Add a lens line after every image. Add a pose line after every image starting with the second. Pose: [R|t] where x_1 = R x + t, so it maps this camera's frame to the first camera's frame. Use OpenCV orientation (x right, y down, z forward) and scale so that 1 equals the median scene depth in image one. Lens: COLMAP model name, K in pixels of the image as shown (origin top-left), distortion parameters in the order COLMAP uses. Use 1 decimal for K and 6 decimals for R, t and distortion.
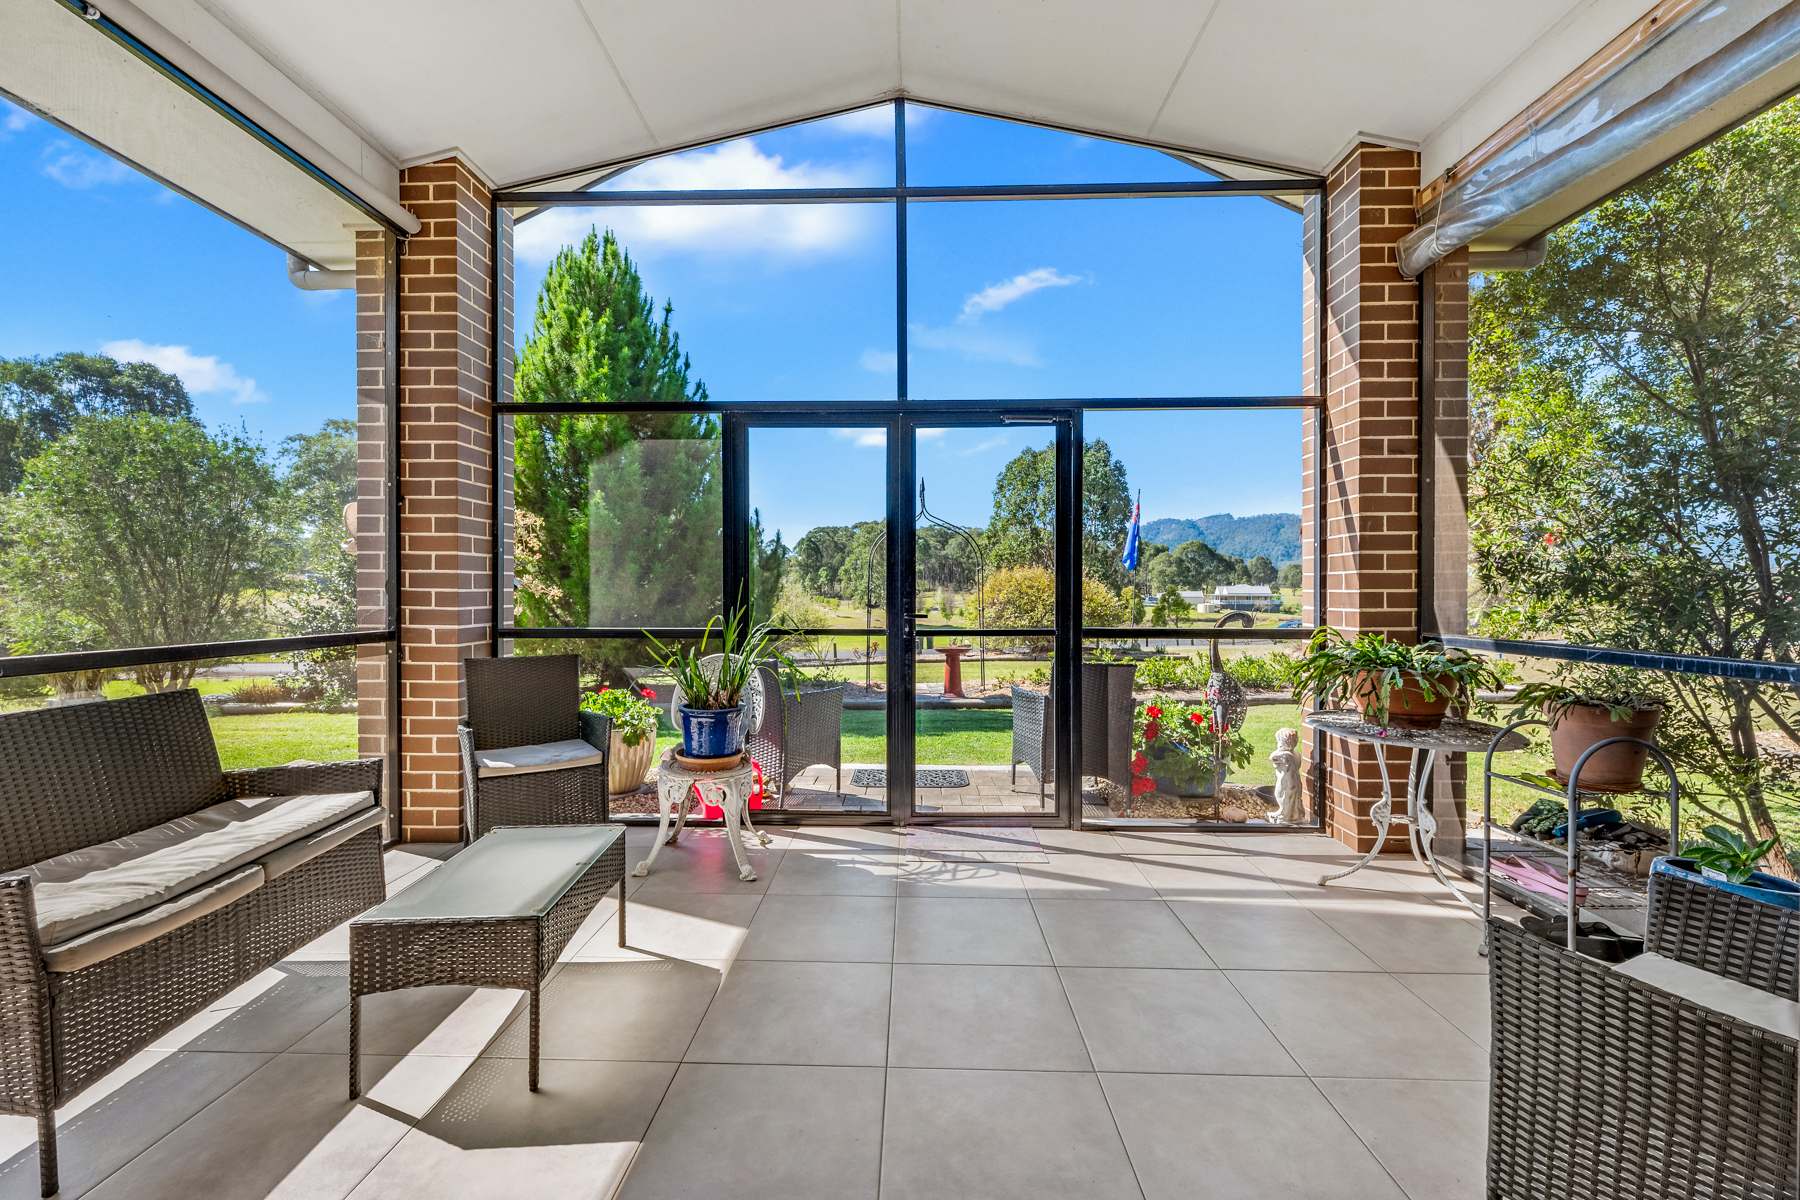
lens RADIAL K [[720.2, 0, 893.7], [0, 720.2, 600.2], [0, 0, 1]] dist [0.003651, -0.000497]
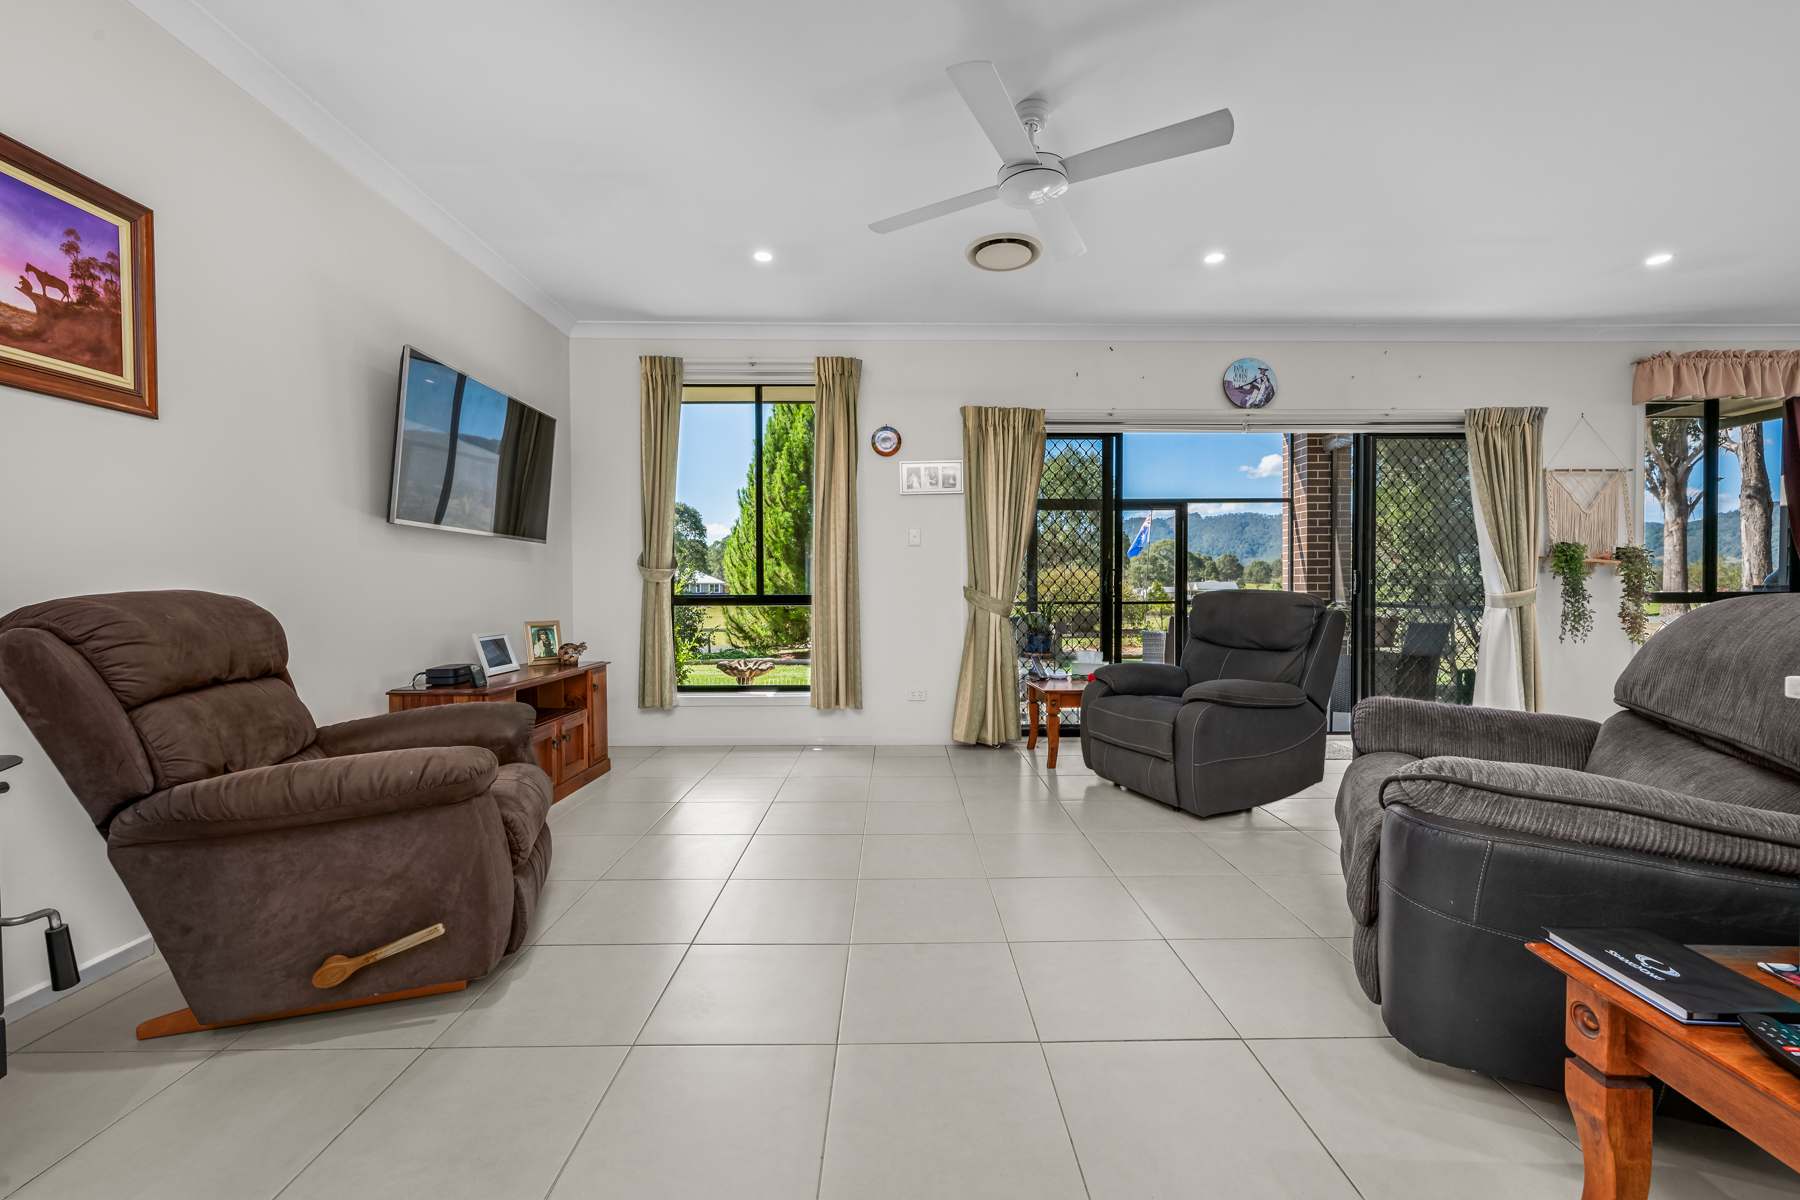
lens RADIAL K [[720.2, 0, 901.2], [0, 720.2, 602.5], [0, 0, 1]] dist [0.003651, -0.000497]
pose [[0.998847, -0.003385, 0.047894, -0.754251], [0.003023, 0.999966, 0.007631, 0.026895], [-0.047919, -0.007477, 0.998823, -1.228913]]
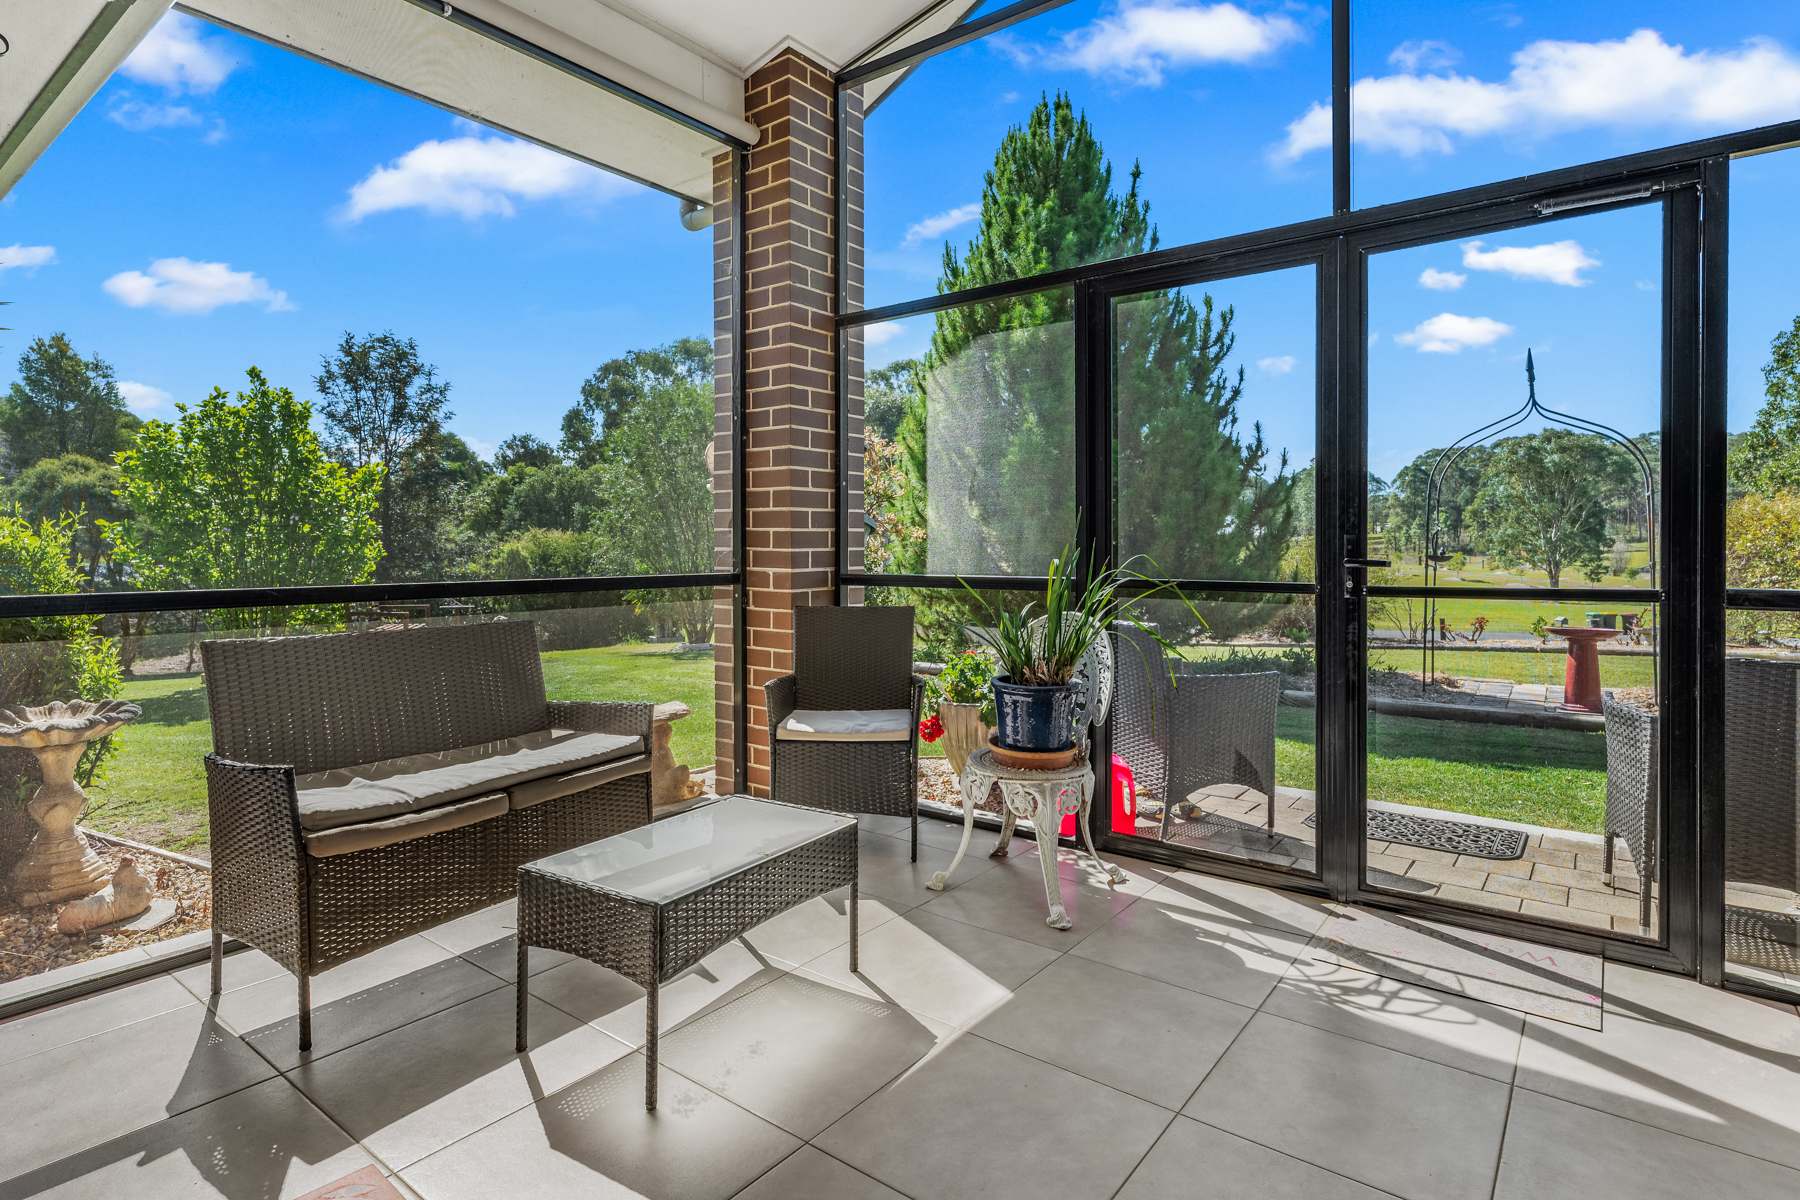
lens RADIAL K [[920.0, 0, 918.4], [0, 920.0, 557.6], [0, 0, 1]] dist [-0.000797, -0.000185]
pose [[0.815278, 0.003472, -0.579059, 0.183703], [-0.002339, 0.999994, 0.002703, 0.017332], [0.579065, -0.000850, 0.815281, 0.154103]]
